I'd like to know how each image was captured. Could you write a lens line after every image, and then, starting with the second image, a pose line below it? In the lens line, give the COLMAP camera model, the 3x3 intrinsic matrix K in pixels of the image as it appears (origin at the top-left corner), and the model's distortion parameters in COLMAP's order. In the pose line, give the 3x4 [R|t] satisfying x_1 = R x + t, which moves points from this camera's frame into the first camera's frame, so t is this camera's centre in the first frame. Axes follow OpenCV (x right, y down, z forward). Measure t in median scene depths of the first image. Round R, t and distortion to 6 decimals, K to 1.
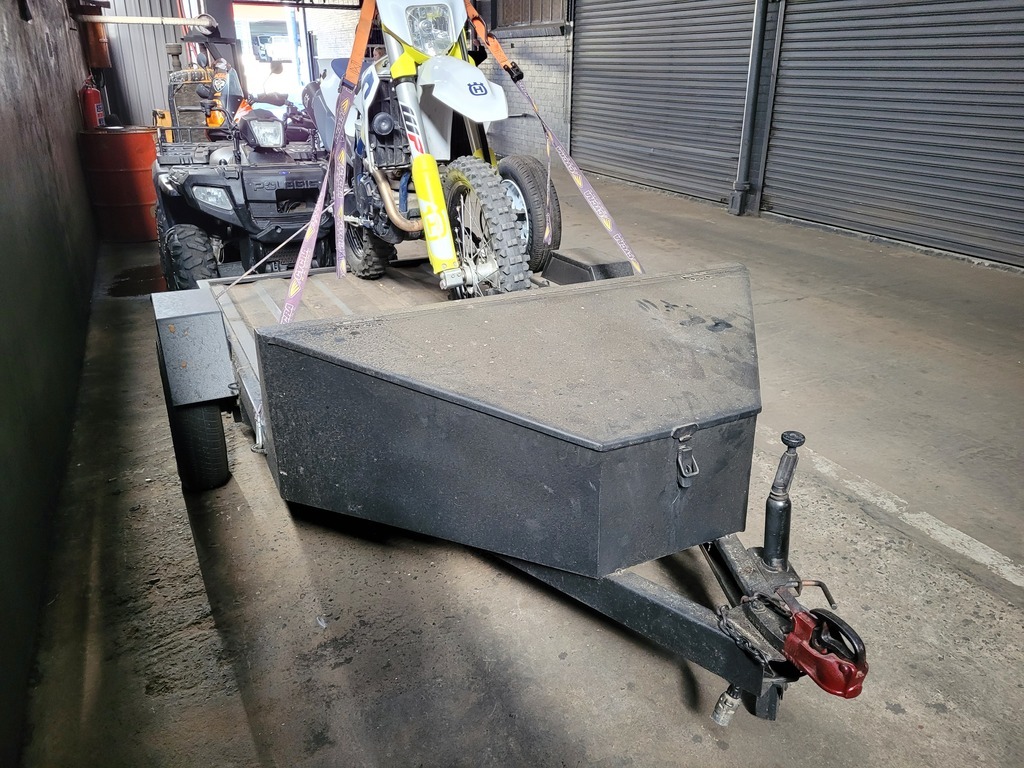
lens RADIAL K [[766.4, 0, 532.7], [0, 766.4, 381.4], [0, 0, 1]] dist [0.069880, -0.061303]
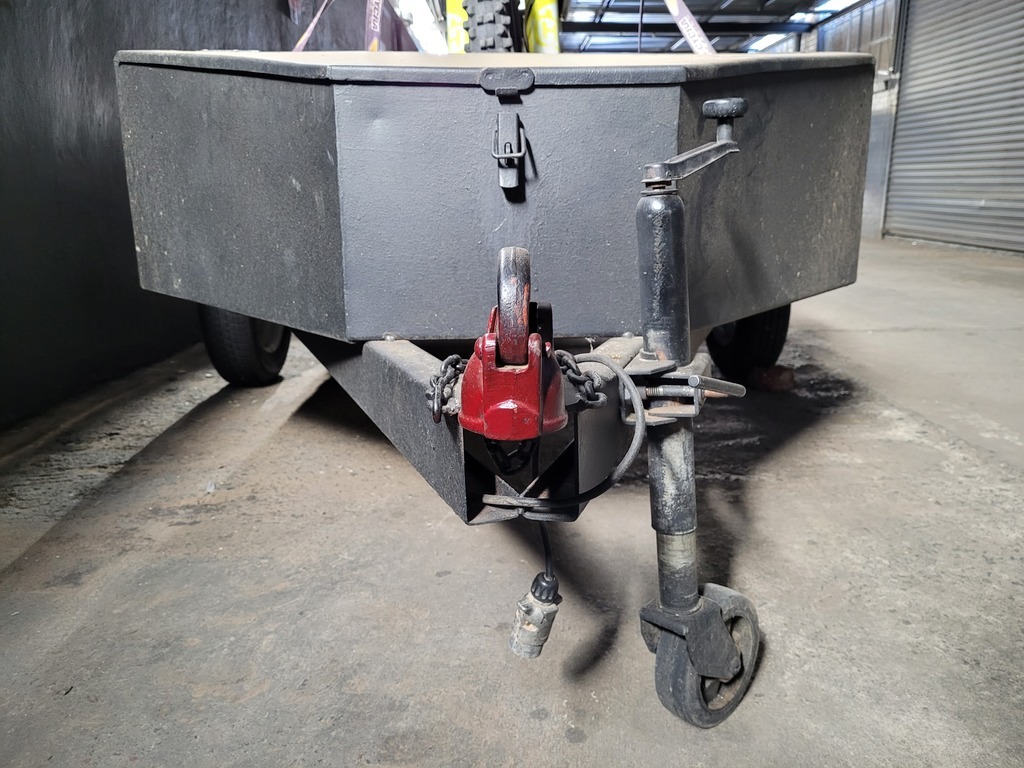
lens RADIAL K [[782.1, 0, 523.4], [0, 782.1, 380.2], [0, 0, 1]] dist [0.040243, -0.042676]
pose [[0.906658, 0.093237, -0.411434, 0.290550], [-0.152935, 0.981572, -0.114576, 0.214287], [0.393169, 0.166804, 0.904209, 0.334070]]
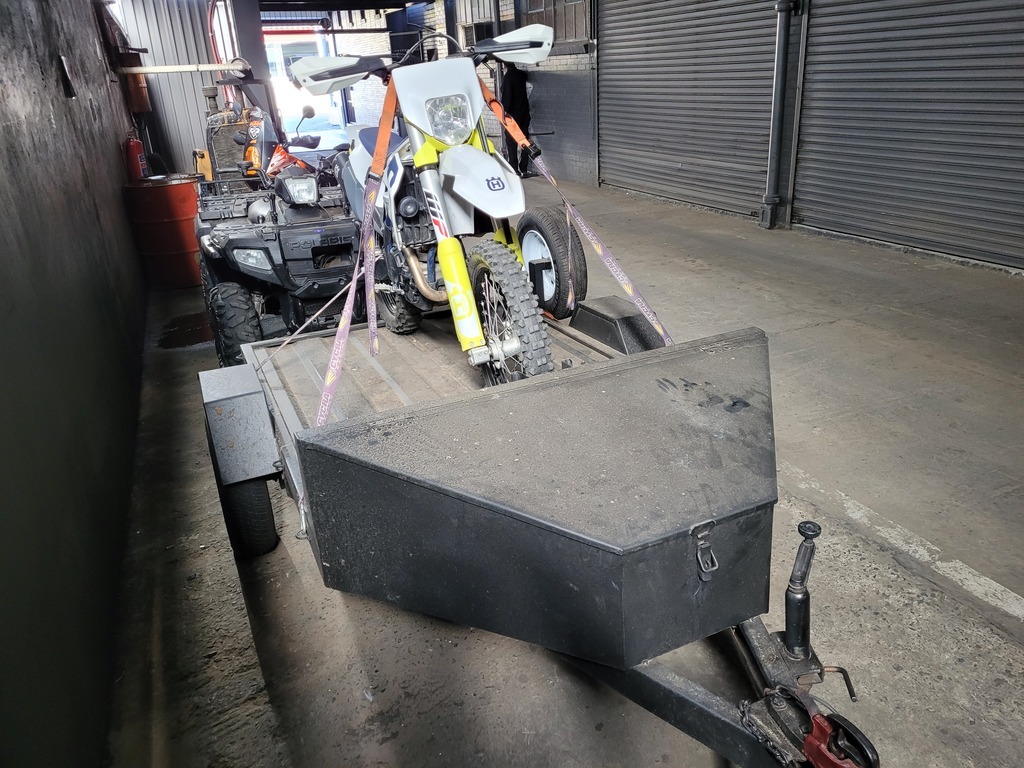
lens RADIAL K [[764.6, 0, 536.8], [0, 764.6, 386.5], [0, 0, 1]] dist [0.069951, -0.060657]
pose [[0.998021, -0.040678, -0.047954, 0.019804], [0.040842, 0.999163, 0.002434, -0.087425], [0.047815, -0.004387, 0.998847, -0.031333]]
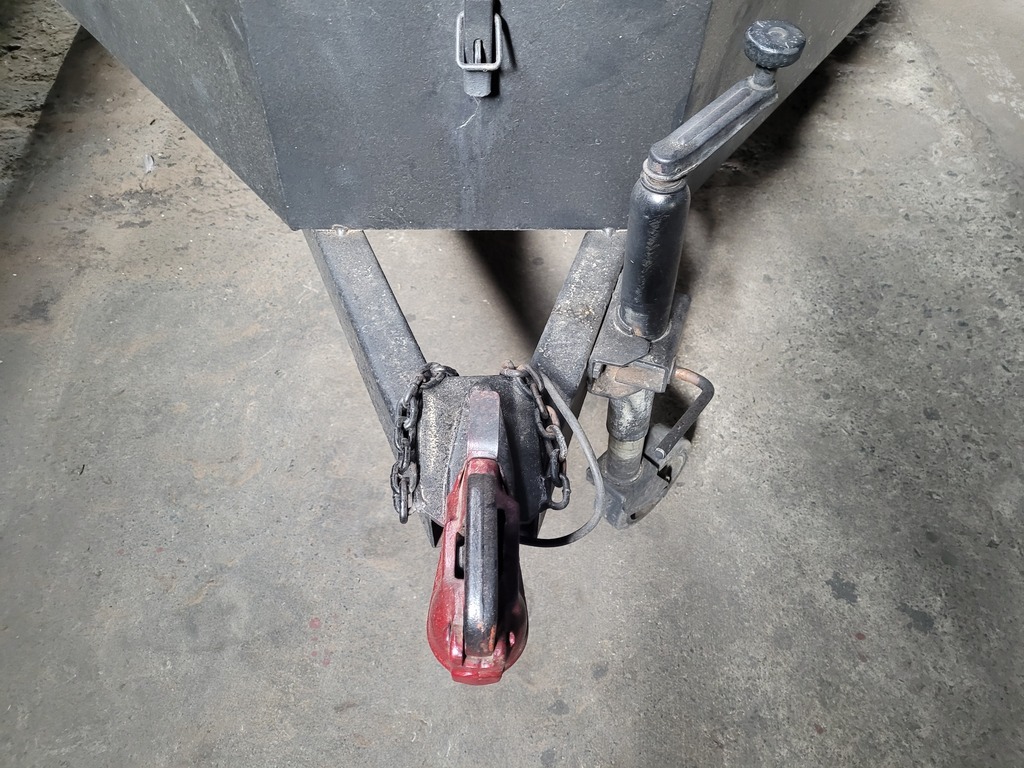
lens RADIAL K [[776.6, 0, 515.6], [0, 776.6, 380.7], [0, 0, 1]] dist [0.062302, -0.067157]
pose [[0.910043, 0.353685, -0.216169, 0.237025], [-0.199028, 0.830285, 0.520591, 0.024052], [0.363607, -0.430736, 0.825988, 0.371519]]
